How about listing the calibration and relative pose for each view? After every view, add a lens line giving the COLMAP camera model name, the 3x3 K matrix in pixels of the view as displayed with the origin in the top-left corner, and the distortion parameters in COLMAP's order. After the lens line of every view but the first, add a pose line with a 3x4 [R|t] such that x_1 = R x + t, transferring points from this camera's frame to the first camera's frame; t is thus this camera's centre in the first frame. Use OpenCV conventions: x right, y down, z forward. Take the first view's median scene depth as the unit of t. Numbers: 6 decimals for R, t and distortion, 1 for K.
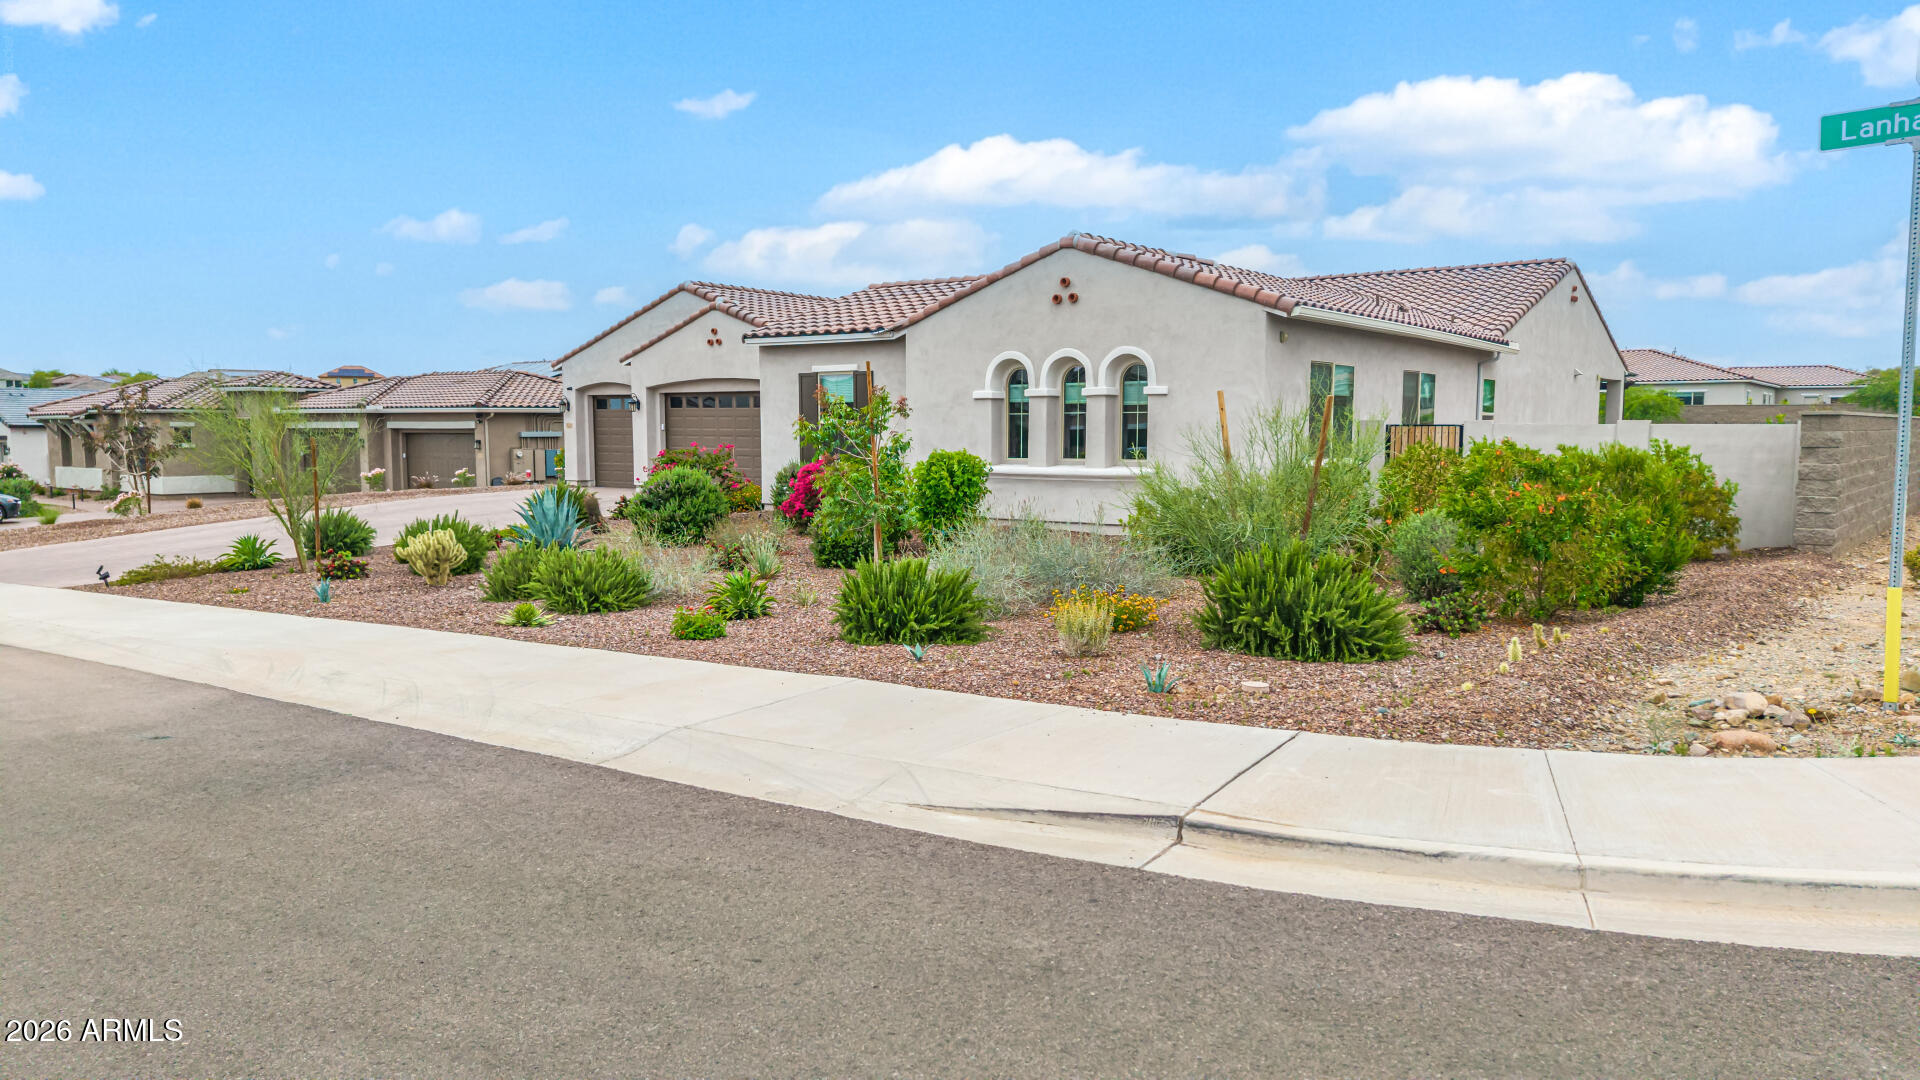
lens RADIAL K [[1288.2, 0, 961.2], [0, 1288.2, 545.2], [0, 0, 1]] dist [0.033173, -0.033986]
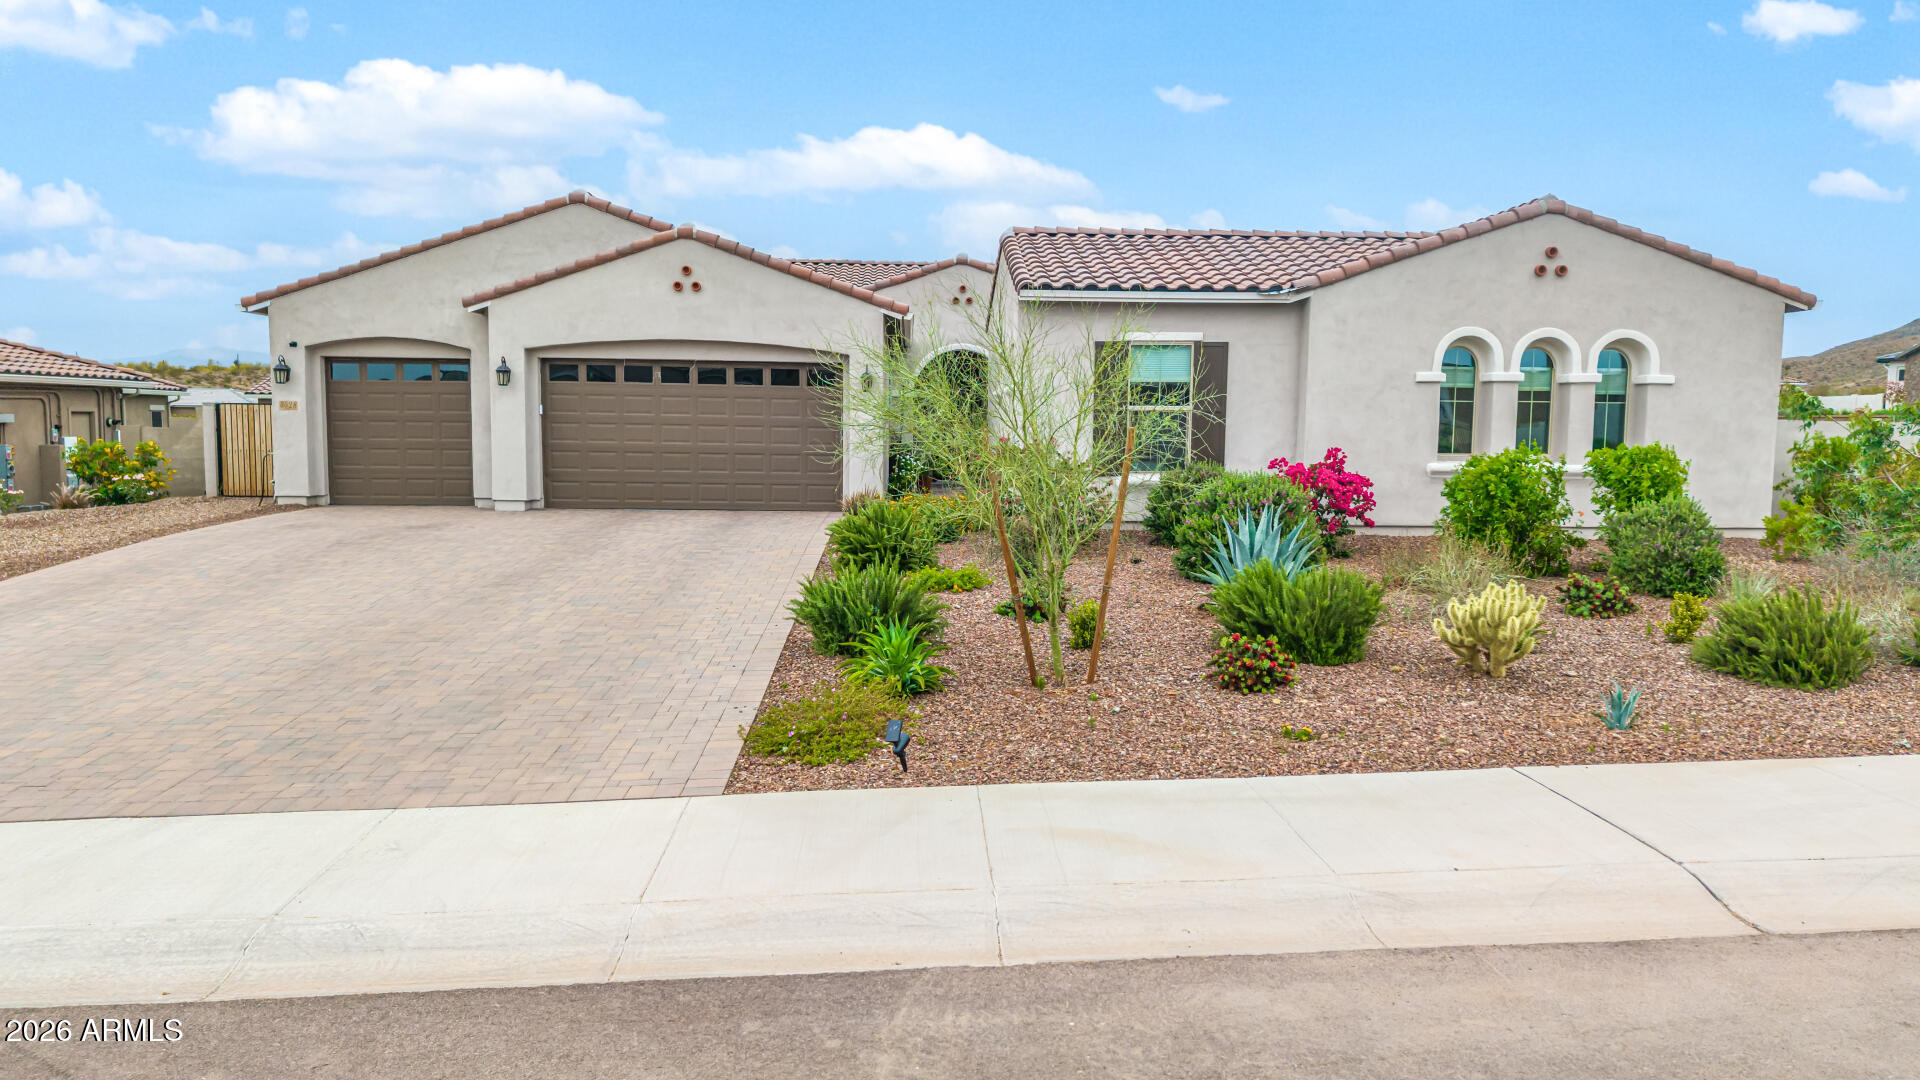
lens RADIAL K [[1338.0, 0, 962.2], [0, 1338.0, 540.7], [0, 0, 1]] dist [-0.001621, -0.001387]
pose [[0.765878, -0.051987, 0.640880, -0.766495], [0.050420, 0.998513, 0.020744, -0.044544], [-0.641006, 0.016426, 0.767360, 0.530074]]
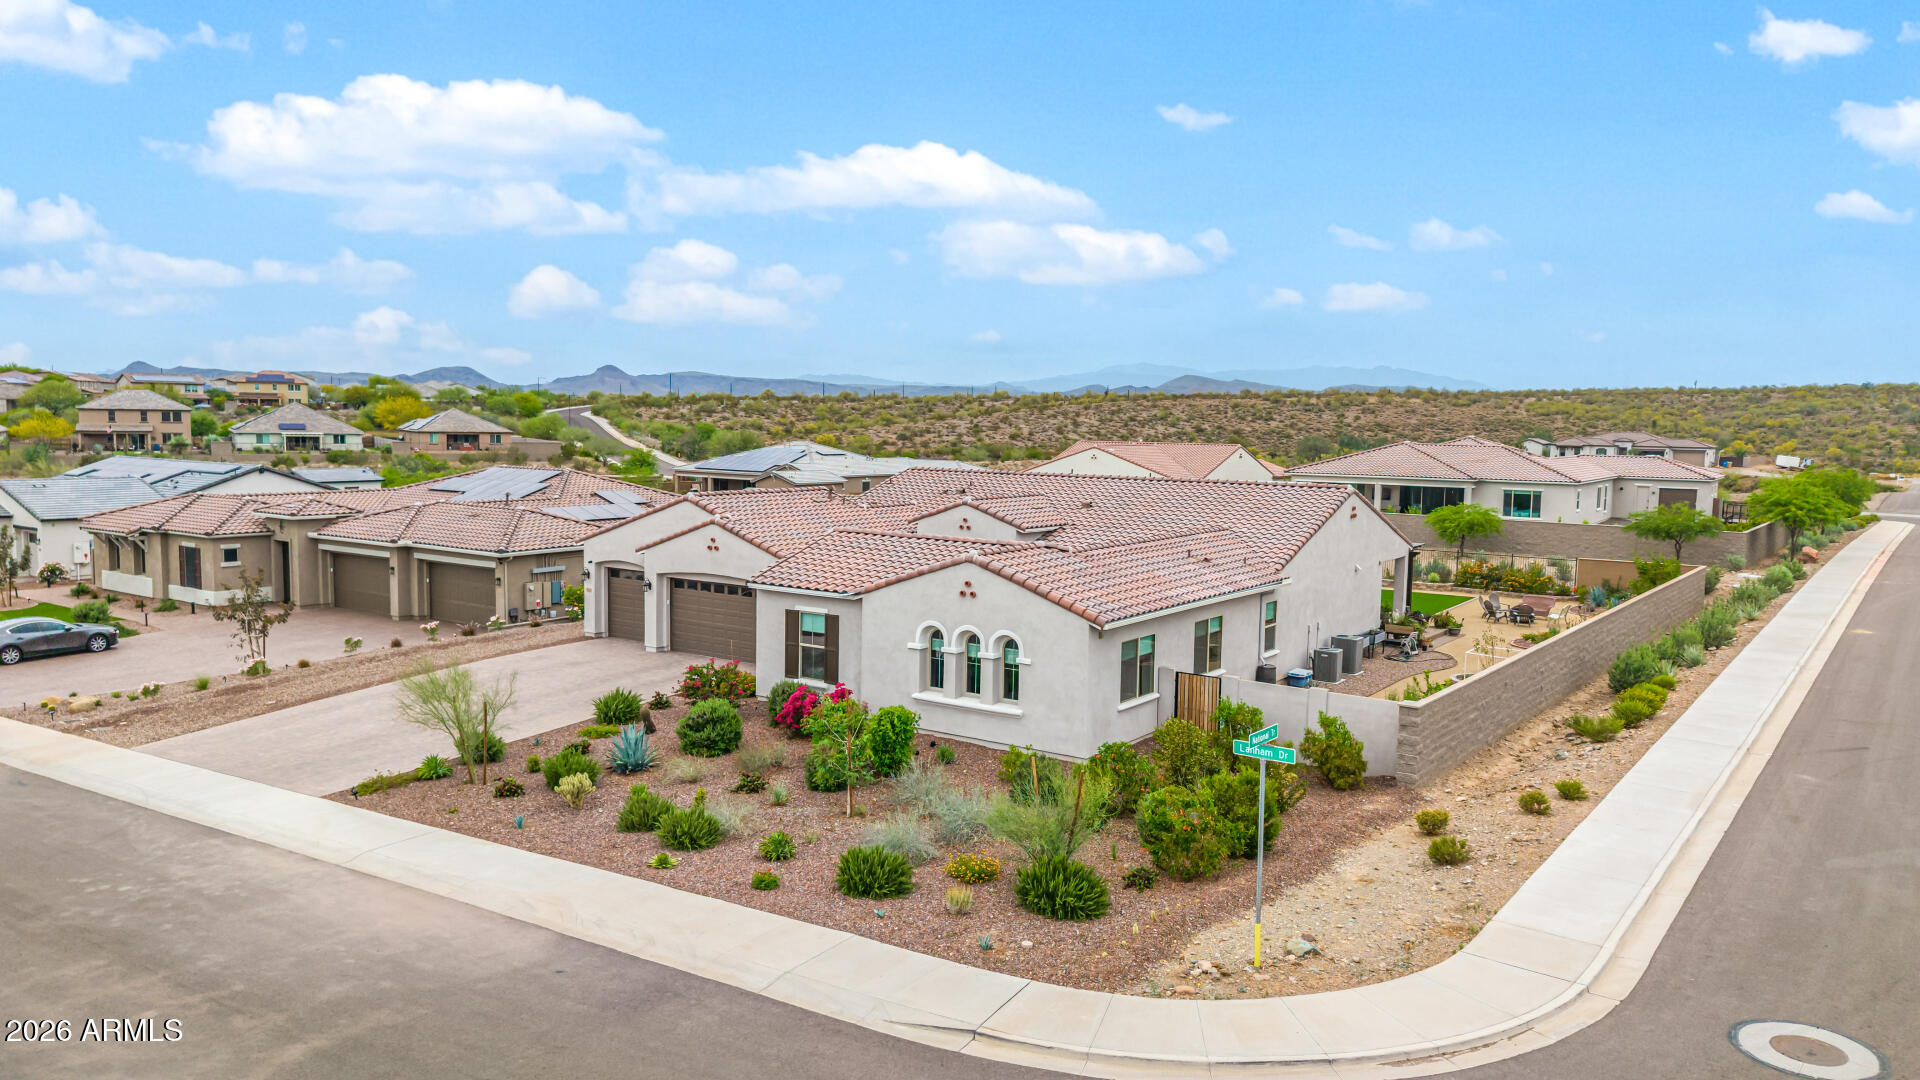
lens RADIAL K [[1324.9, 0, 961.9], [0, 1324.9, 533.0], [0, 0, 1]] dist [0.058810, -0.083055]
pose [[0.998525, 0.012283, 0.052881, -0.010315], [-0.011966, 0.999909, -0.006302, -0.238612], [-0.052953, 0.005659, 0.998581, -0.543591]]
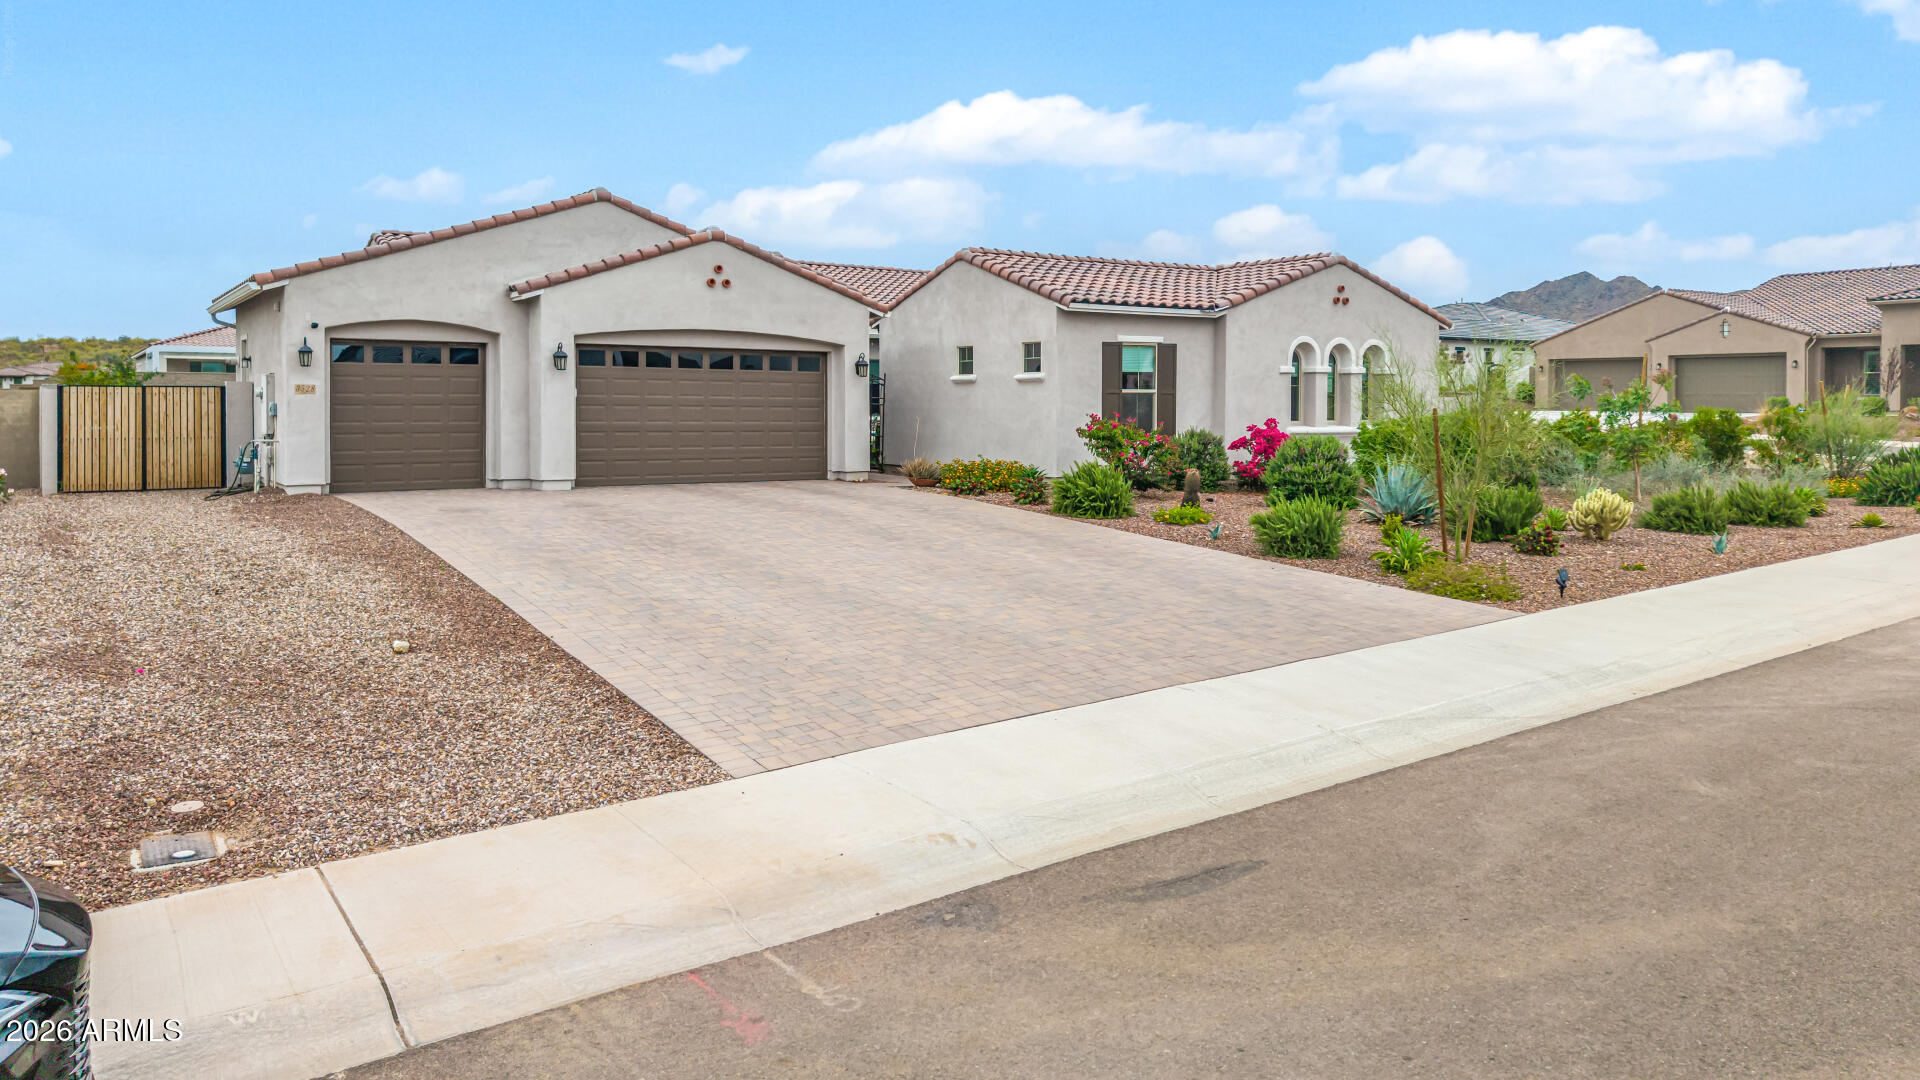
lens RADIAL K [[1331.6, 0, 977.3], [0, 1331.6, 438.5], [0, 0, 1]] dist [-0.001216, -0.001775]
pose [[0.302349, -0.027594, 0.952798, -1.272556], [0.083457, 0.996509, 0.002377, -0.079173], [-0.949537, 0.078799, 0.303596, 0.894149]]
